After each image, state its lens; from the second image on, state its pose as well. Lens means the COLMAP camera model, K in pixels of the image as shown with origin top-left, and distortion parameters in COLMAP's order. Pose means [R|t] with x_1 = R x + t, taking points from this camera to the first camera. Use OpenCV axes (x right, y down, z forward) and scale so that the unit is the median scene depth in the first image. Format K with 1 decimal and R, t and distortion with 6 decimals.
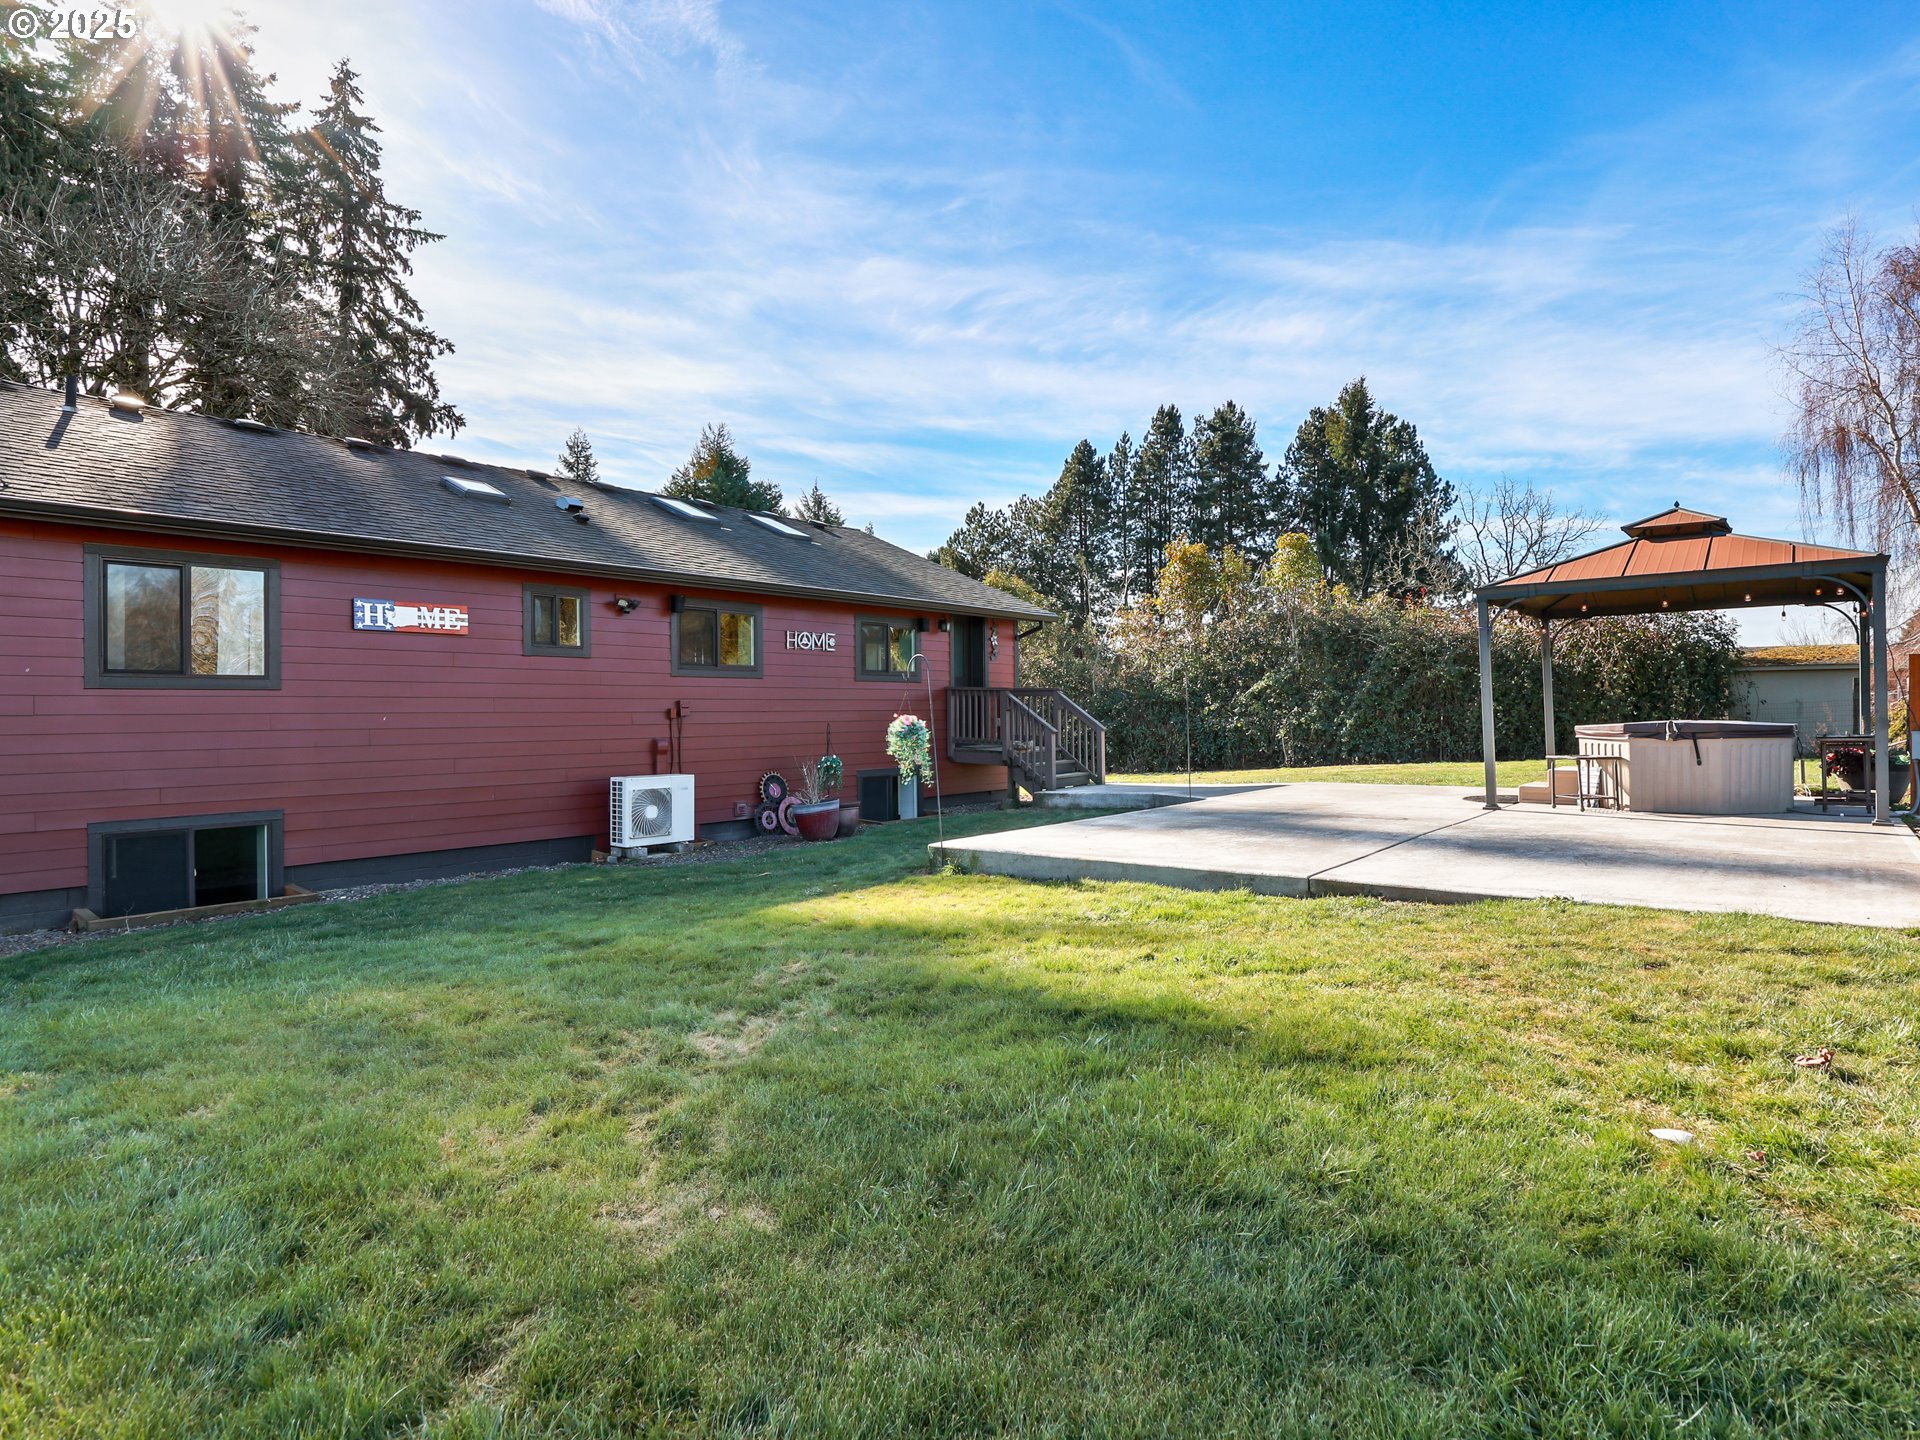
lens RADIAL K [[1020.4, 0, 960.0], [0, 1020.4, 720.0], [0, 0, 1]] dist [-0.028416, 0.001600]
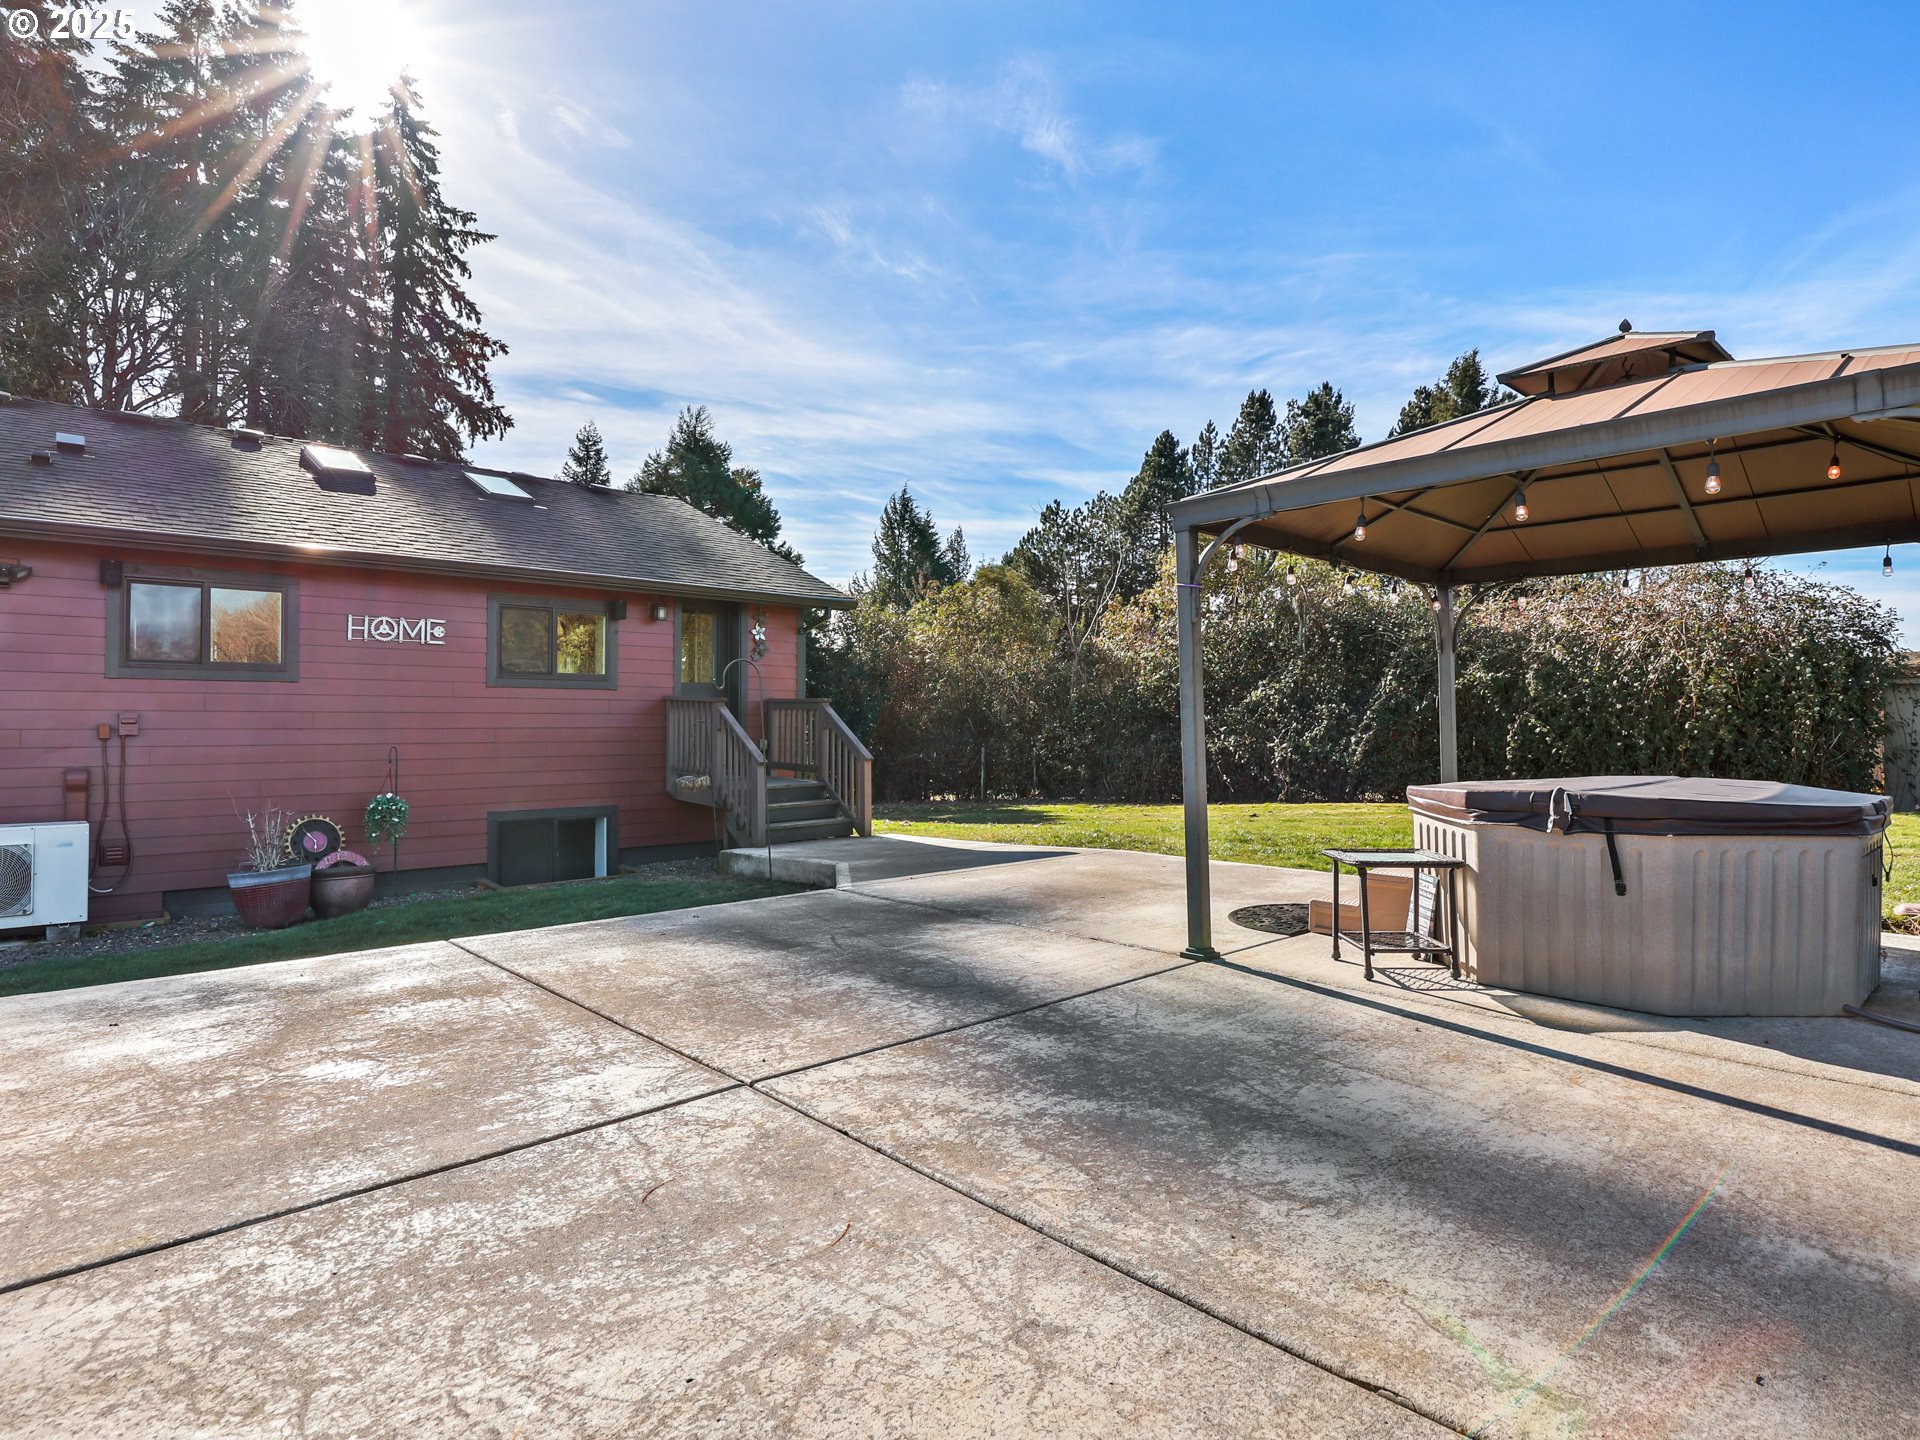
lens RADIAL K [[1020.4, 0, 960.0], [0, 1020.4, 720.0], [0, 0, 1]] dist [-0.028416, 0.001600]
pose [[0.991820, 0.012440, -0.127033, 0.073323], [-0.013463, 0.999883, -0.007197, -0.003234], [0.126929, 0.008848, 0.991872, 0.077493]]
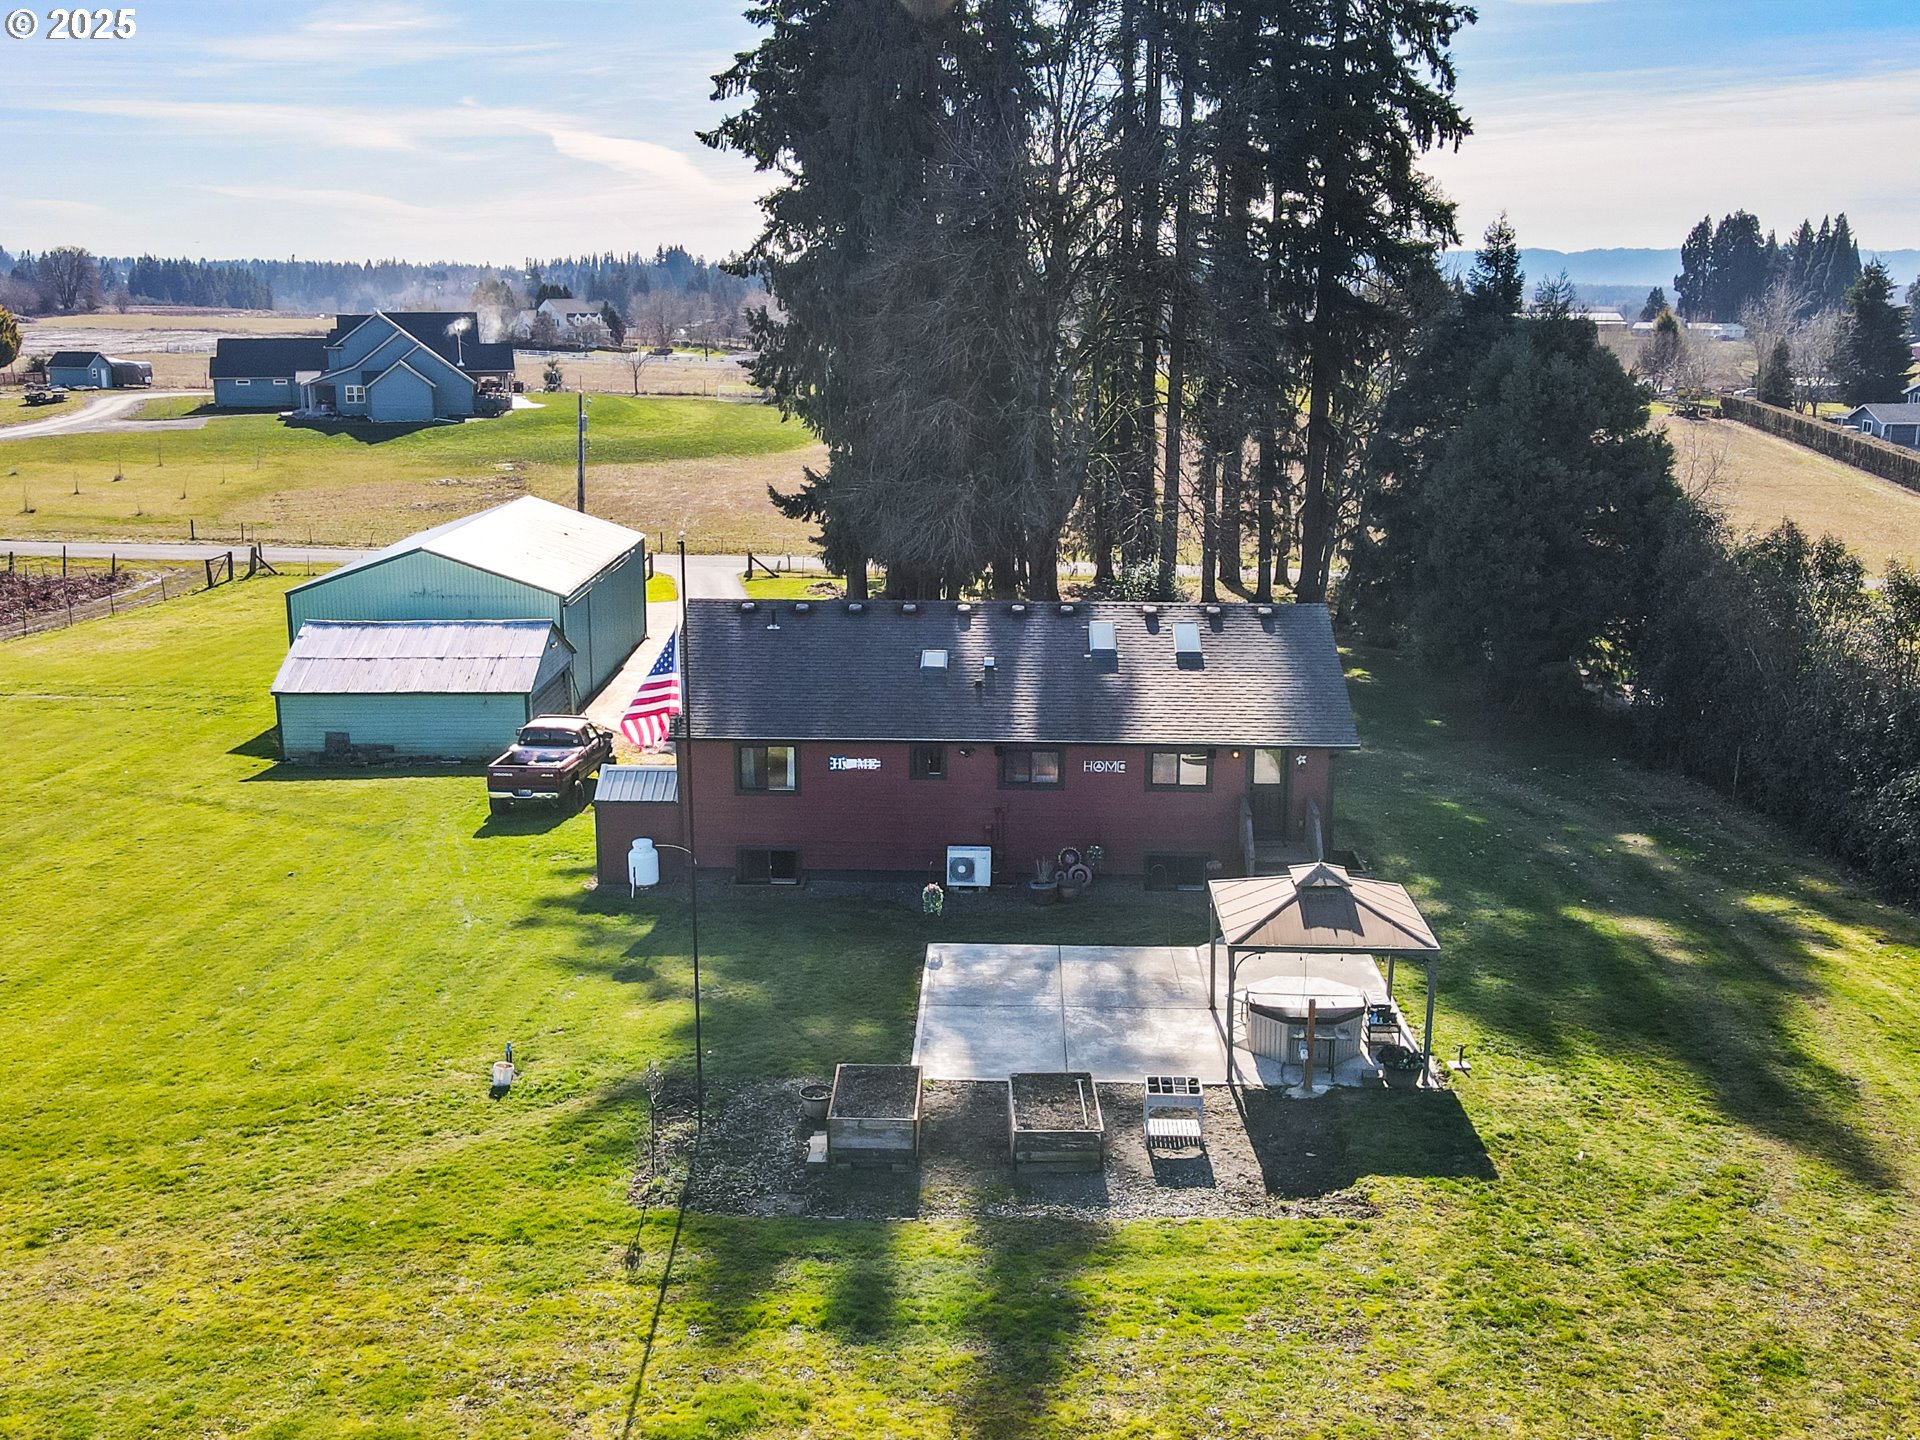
lens RADIAL K [[1794.9, 0, 960.0], [0, 1794.9, 720.0], [0, 0, 1]] dist [0.013621, 0.011455]
pose [[0.619998, 0.185254, -0.762419, 0.384039], [-0.015280, 0.974393, 0.224334, -0.163208], [0.784454, -0.127437, 0.606952, -0.171704]]
